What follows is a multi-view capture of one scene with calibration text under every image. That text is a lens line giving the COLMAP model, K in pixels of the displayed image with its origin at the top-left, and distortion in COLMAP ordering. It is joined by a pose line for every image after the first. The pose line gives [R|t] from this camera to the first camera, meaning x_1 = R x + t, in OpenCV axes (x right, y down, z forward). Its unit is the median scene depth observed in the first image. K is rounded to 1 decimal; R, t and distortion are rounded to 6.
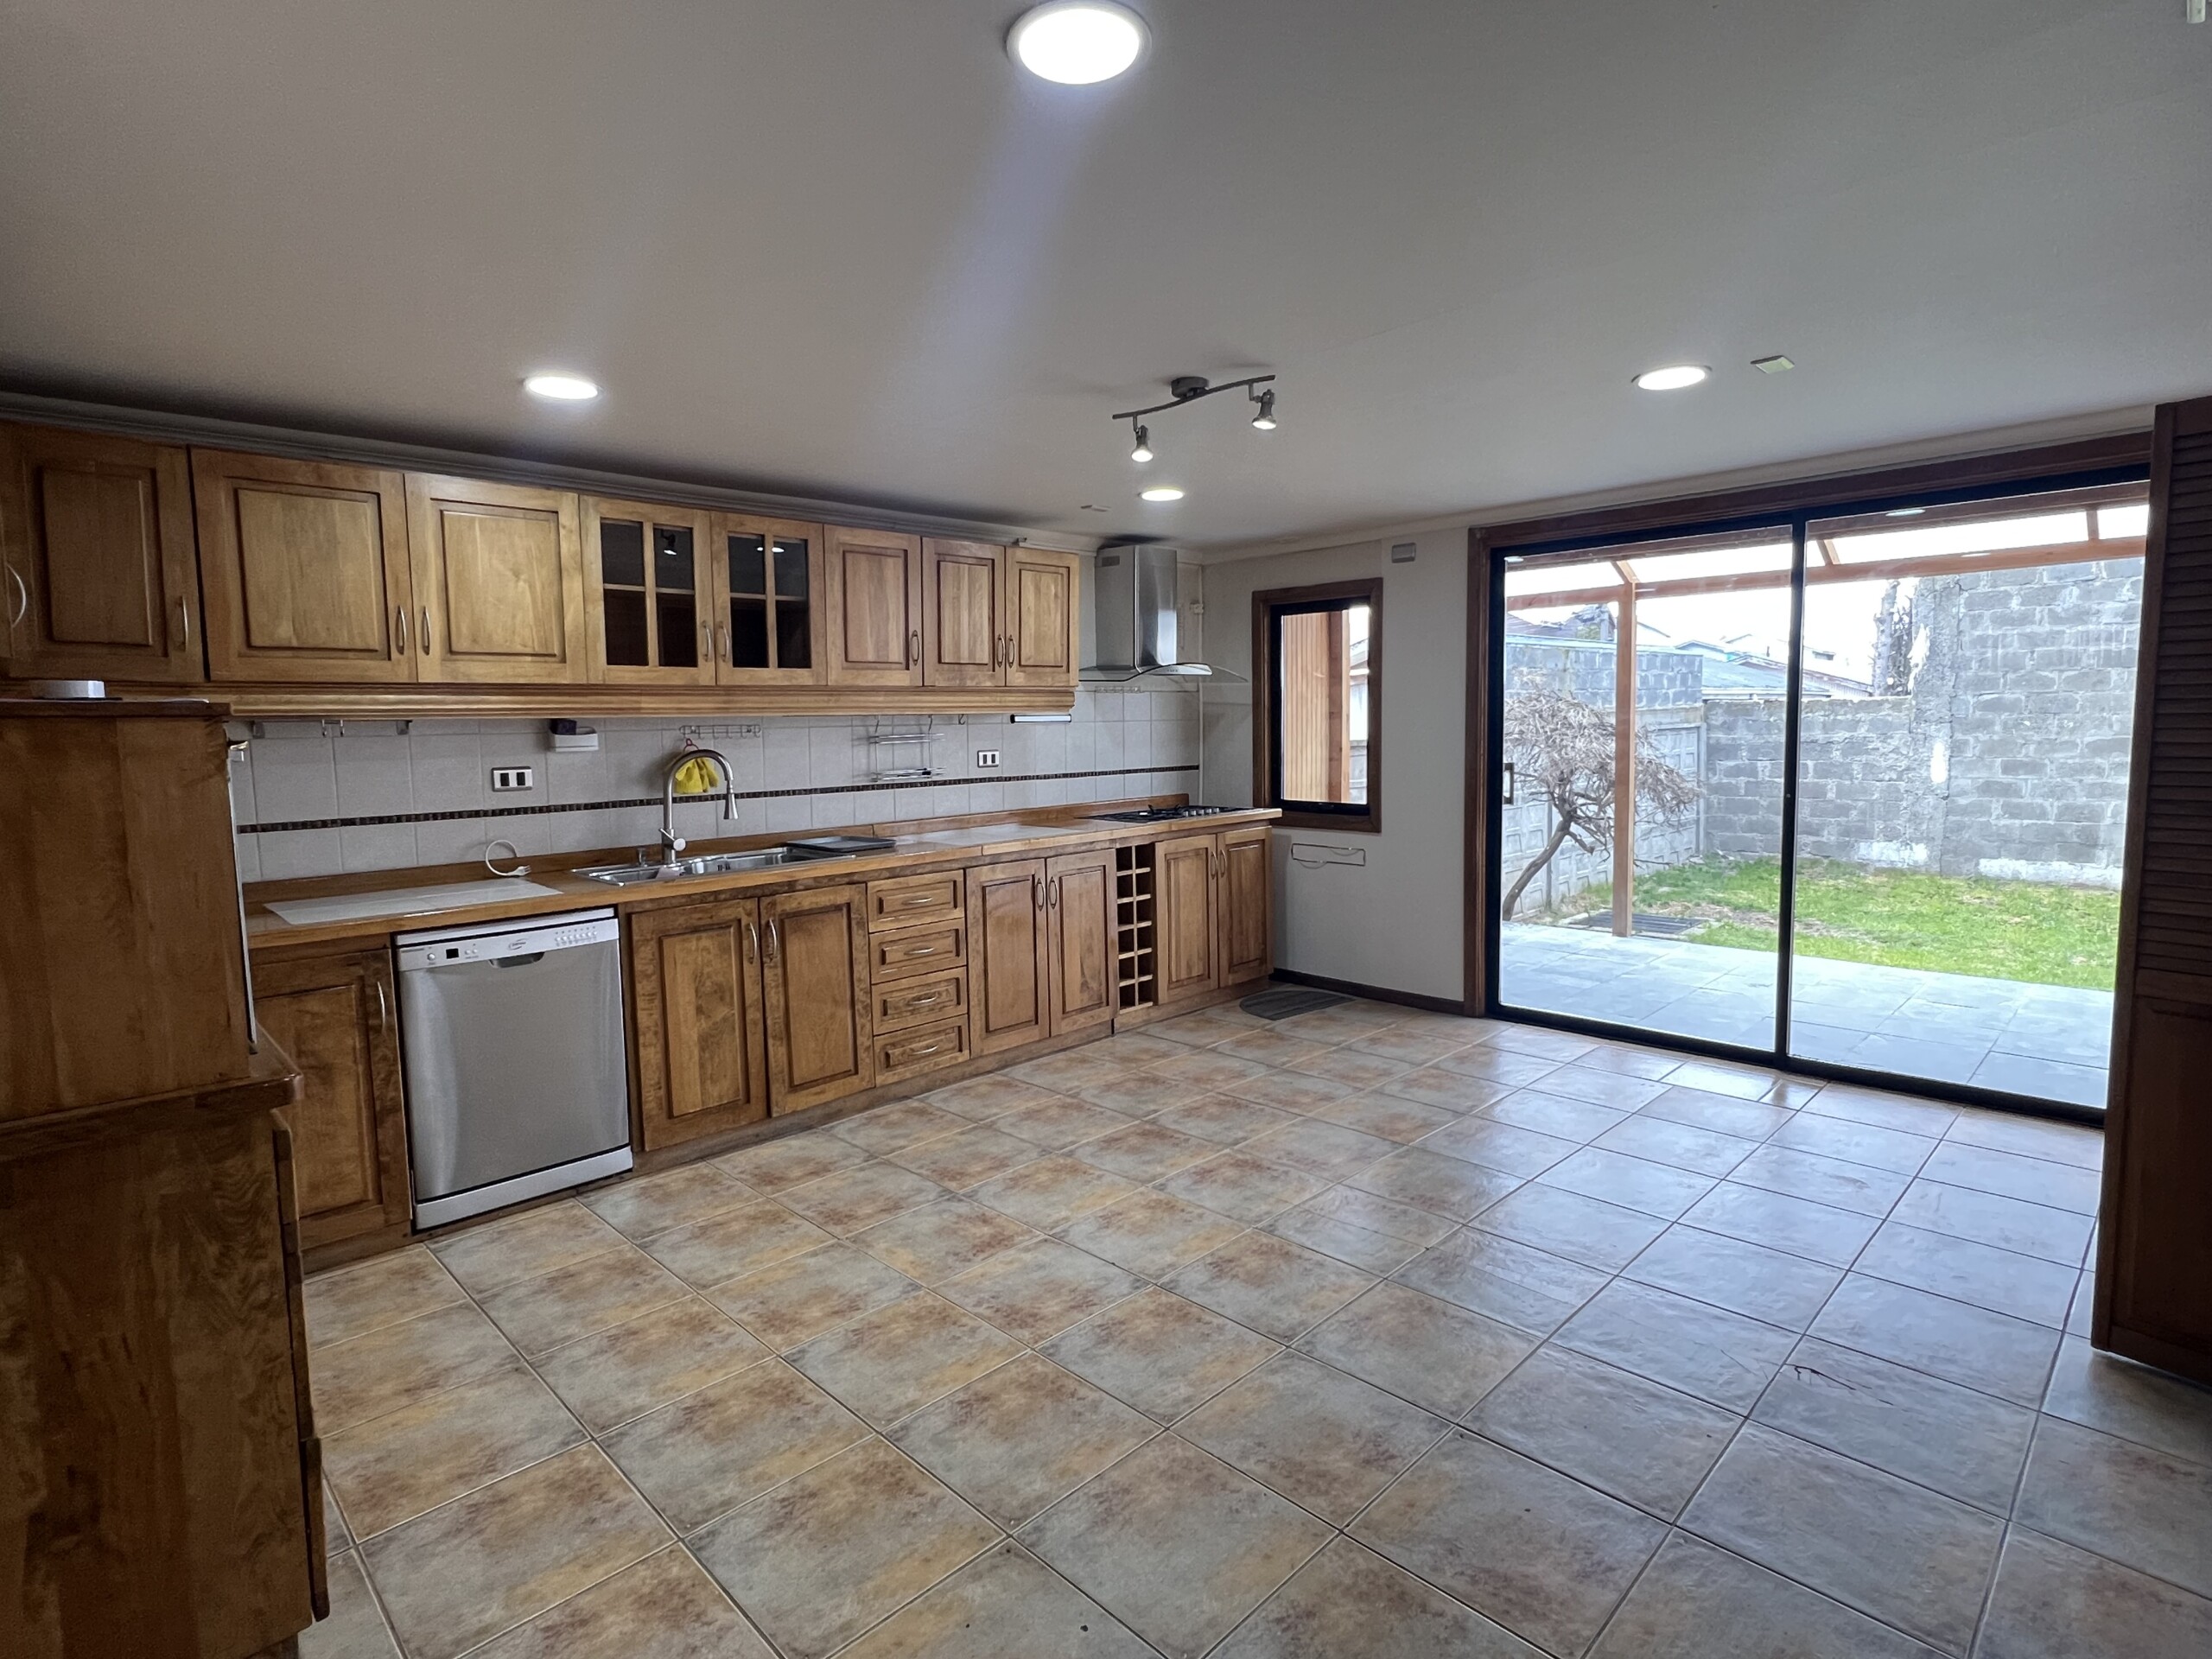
lens RADIAL K [[1123.1, 0, 1106.9], [0, 1123.1, 827.4], [0, 0, 1]] dist [-0.004032, 0.001901]
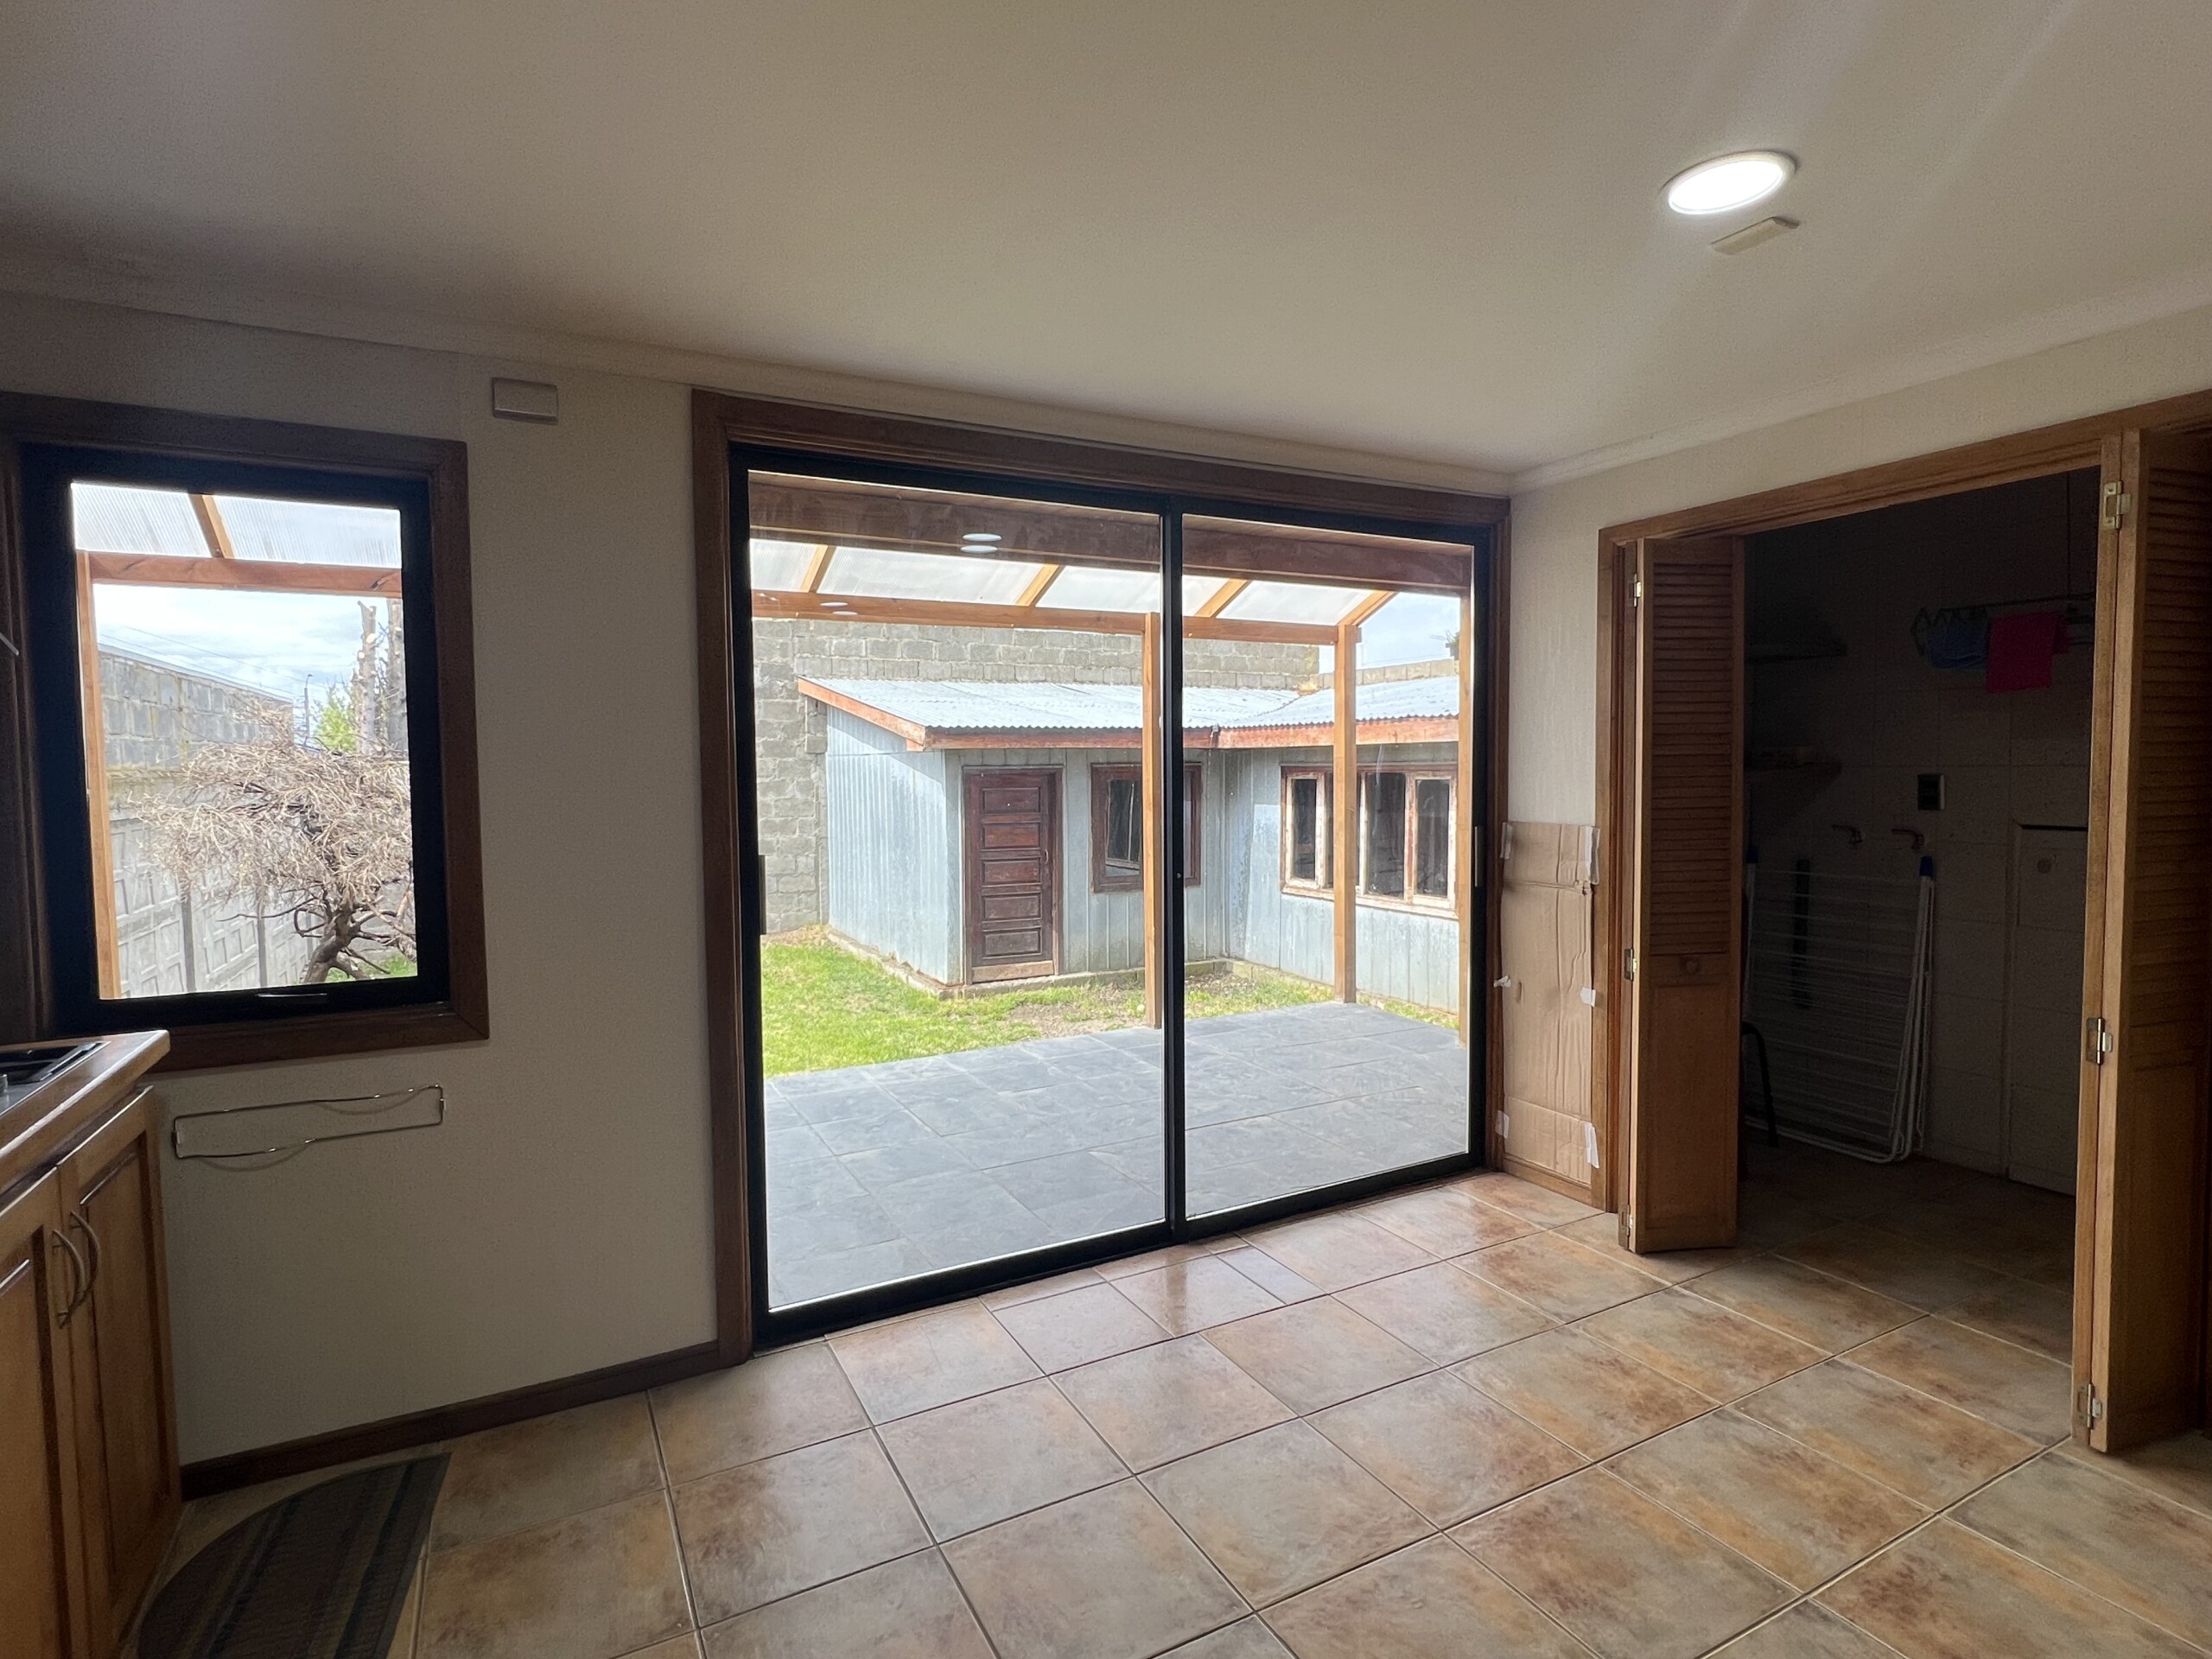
lens RADIAL K [[1123.1, 0, 1104.4], [0, 1123.1, 814.1], [0, 0, 1]] dist [-0.004032, 0.001901]
pose [[0.294191, -0.033051, 0.955175, -0.098204], [0.086568, 0.996215, 0.007808, -0.065975], [-0.951818, 0.080391, 0.295939, 0.674610]]
